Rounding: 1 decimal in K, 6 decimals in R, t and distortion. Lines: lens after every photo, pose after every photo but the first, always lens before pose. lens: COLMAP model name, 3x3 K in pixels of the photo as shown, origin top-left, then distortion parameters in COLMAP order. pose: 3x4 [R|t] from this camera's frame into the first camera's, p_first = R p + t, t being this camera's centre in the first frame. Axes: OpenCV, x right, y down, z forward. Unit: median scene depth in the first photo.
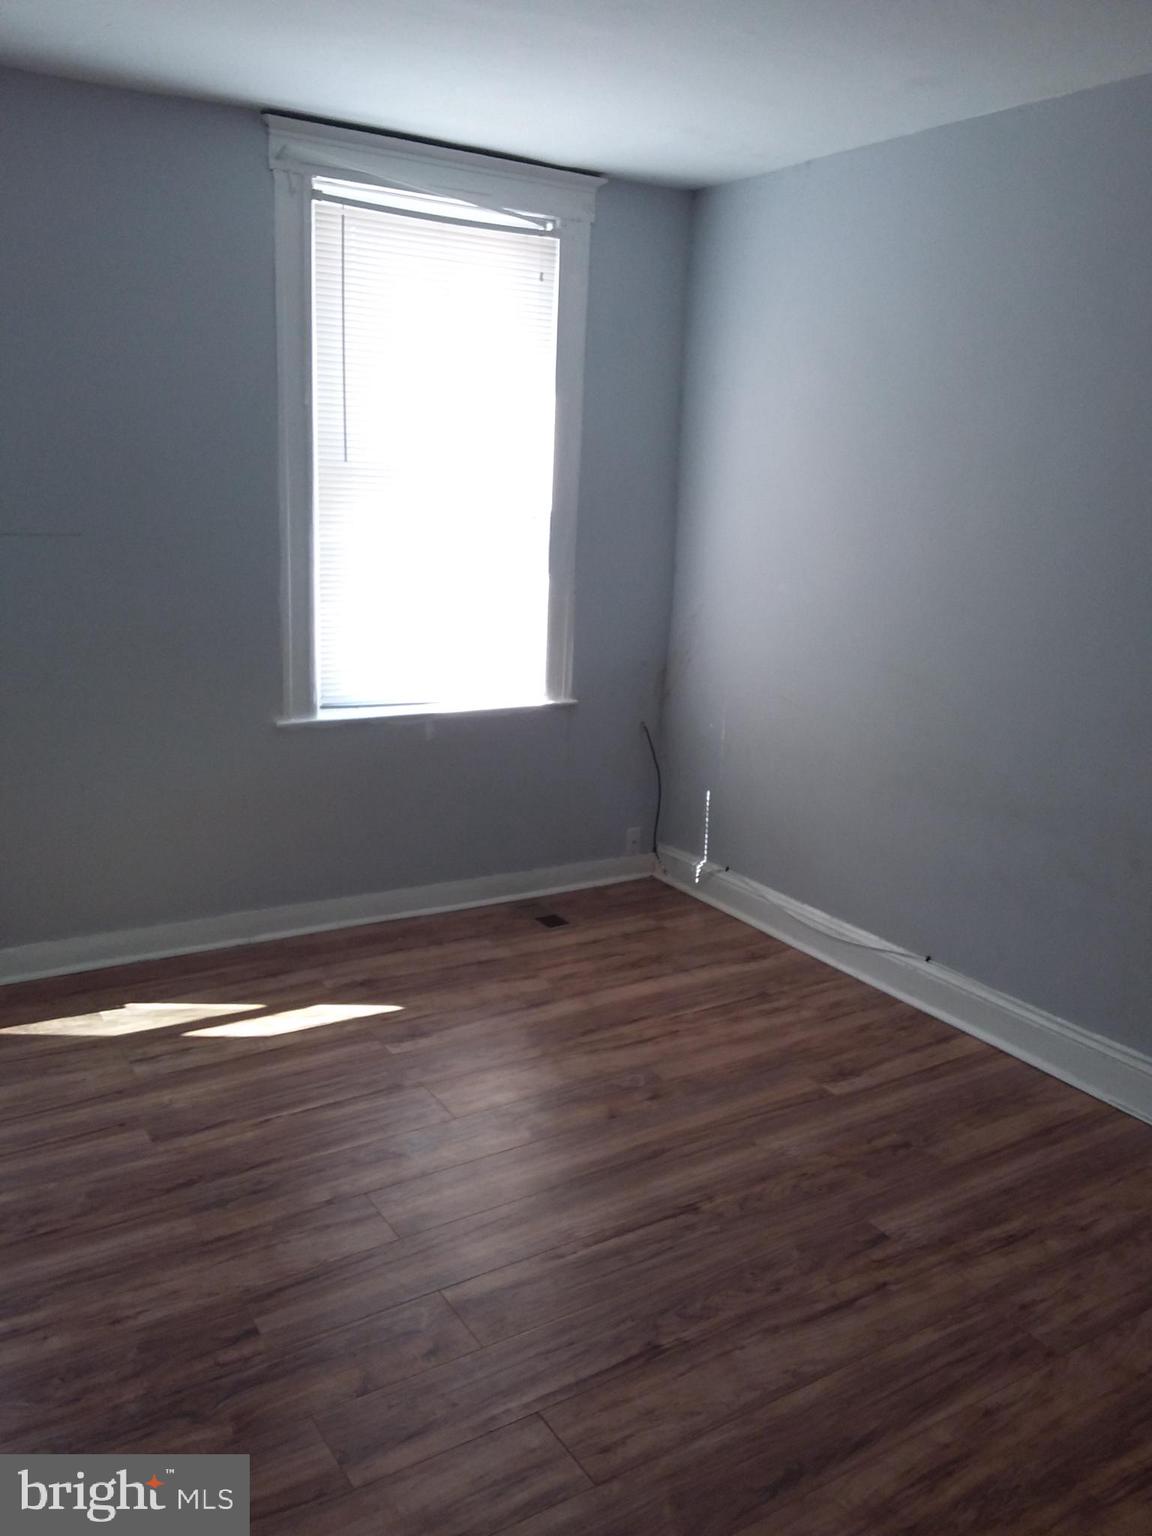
lens RADIAL K [[1226.0, 0, 576.0], [0, 1226.0, 768.0], [0, 0, 1]] dist [0.113462, -0.238899]
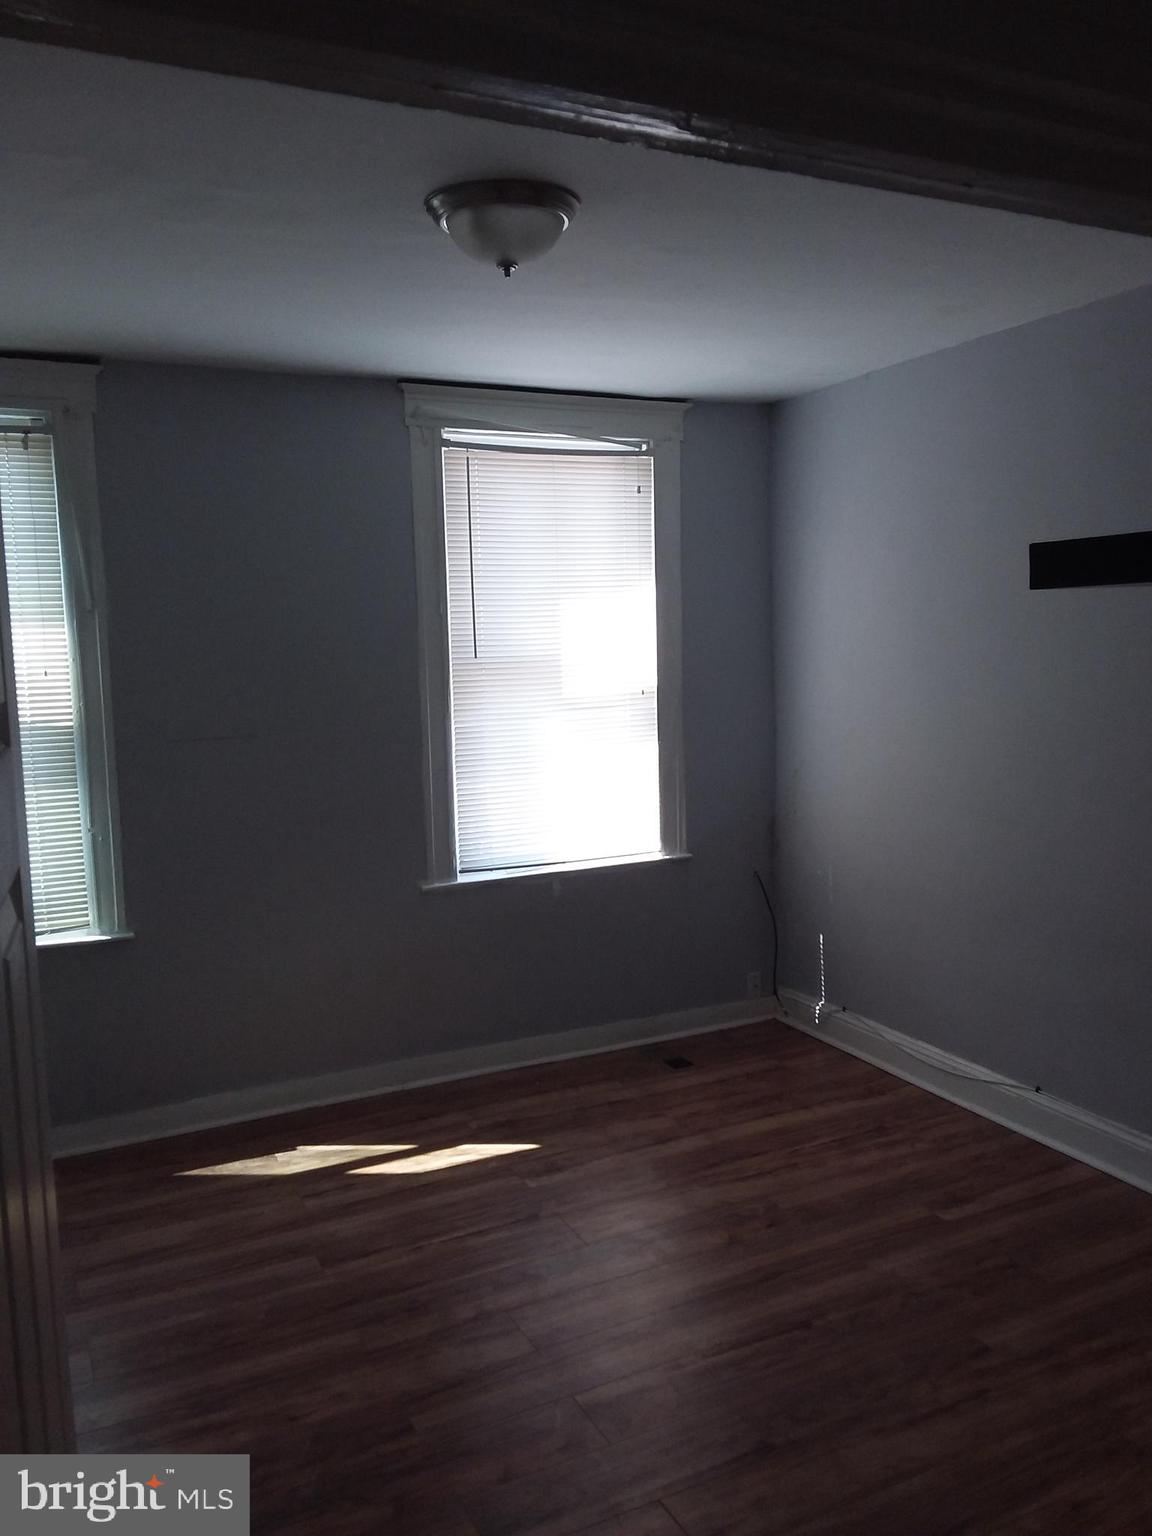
lens RADIAL K [[1228.3, 0, 576.0], [0, 1228.3, 768.0], [0, 0, 1]] dist [0.046198, -0.133209]
pose [[0.991394, -0.053468, -0.119499, 0.040877], [0.038378, 0.991390, -0.125195, 0.001248], [0.125164, 0.119531, 0.984909, -0.113267]]
